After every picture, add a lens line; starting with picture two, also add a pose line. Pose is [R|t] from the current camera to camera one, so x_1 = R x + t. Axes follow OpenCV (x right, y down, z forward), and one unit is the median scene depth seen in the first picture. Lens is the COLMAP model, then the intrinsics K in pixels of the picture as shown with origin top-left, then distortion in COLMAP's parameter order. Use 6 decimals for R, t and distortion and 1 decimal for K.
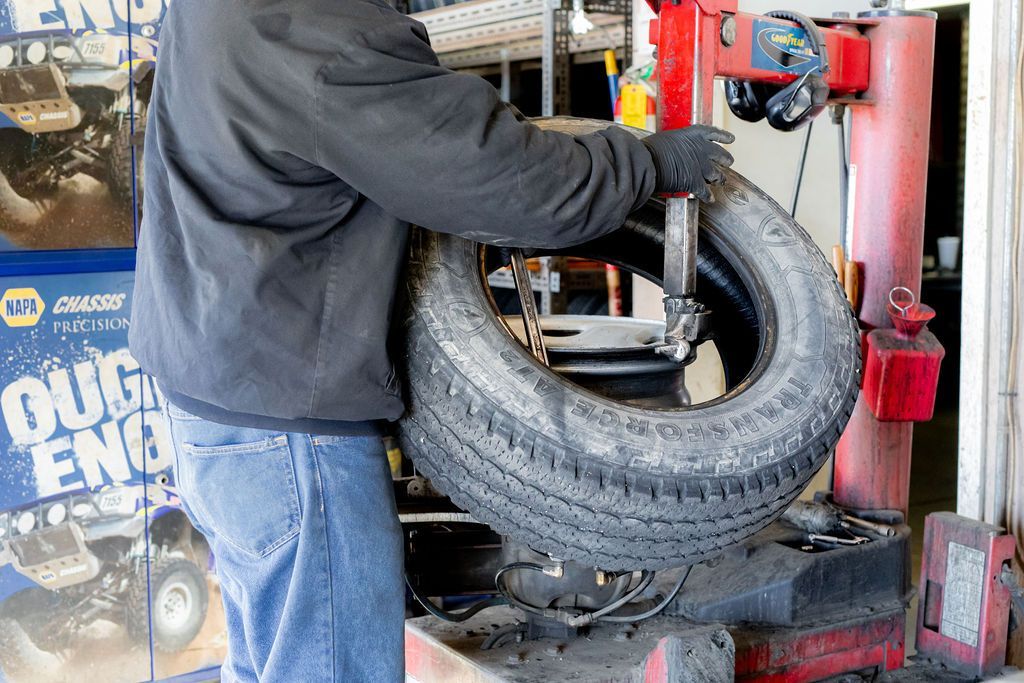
lens RADIAL K [[1434.3, 0, 512.0], [0, 1434.3, 341.5], [0, 0, 1]] dist [-0.029680, 0.030227]
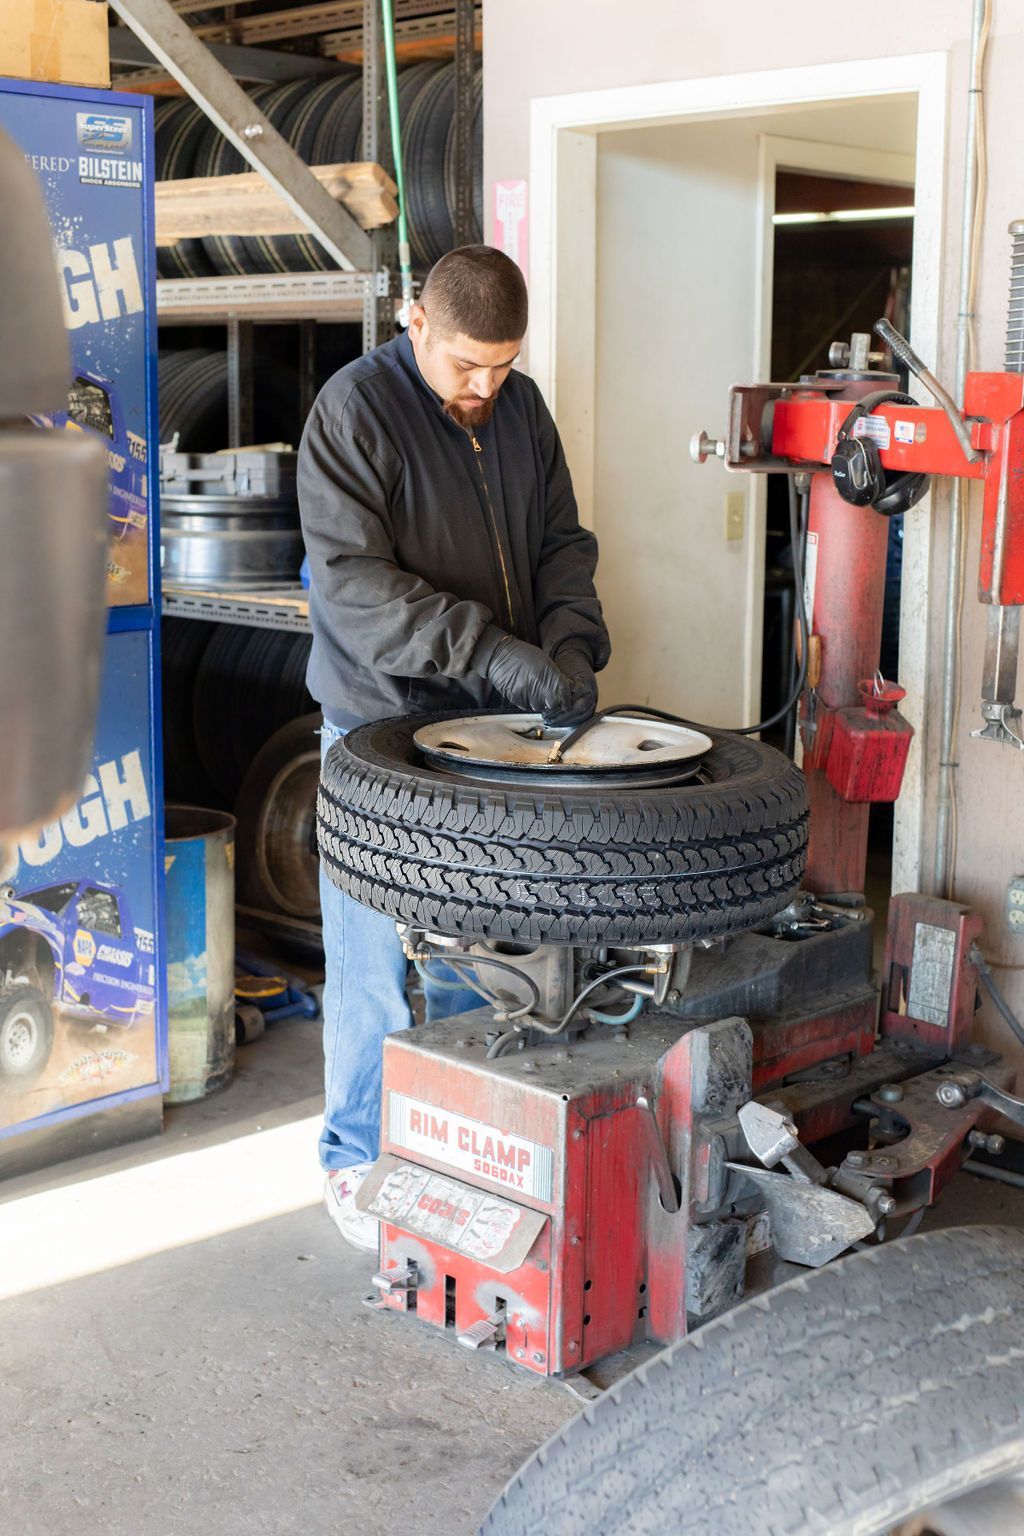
lens RADIAL K [[2151.4, 0, 512.0], [0, 2151.4, 768.0], [0, 0, 1]] dist [-0.029680, 0.030227]
pose [[0.969745, -0.031633, 0.242060, -0.282438], [0.015451, 0.997534, 0.068461, -0.063481], [-0.243629, -0.062649, 0.967843, -0.315262]]
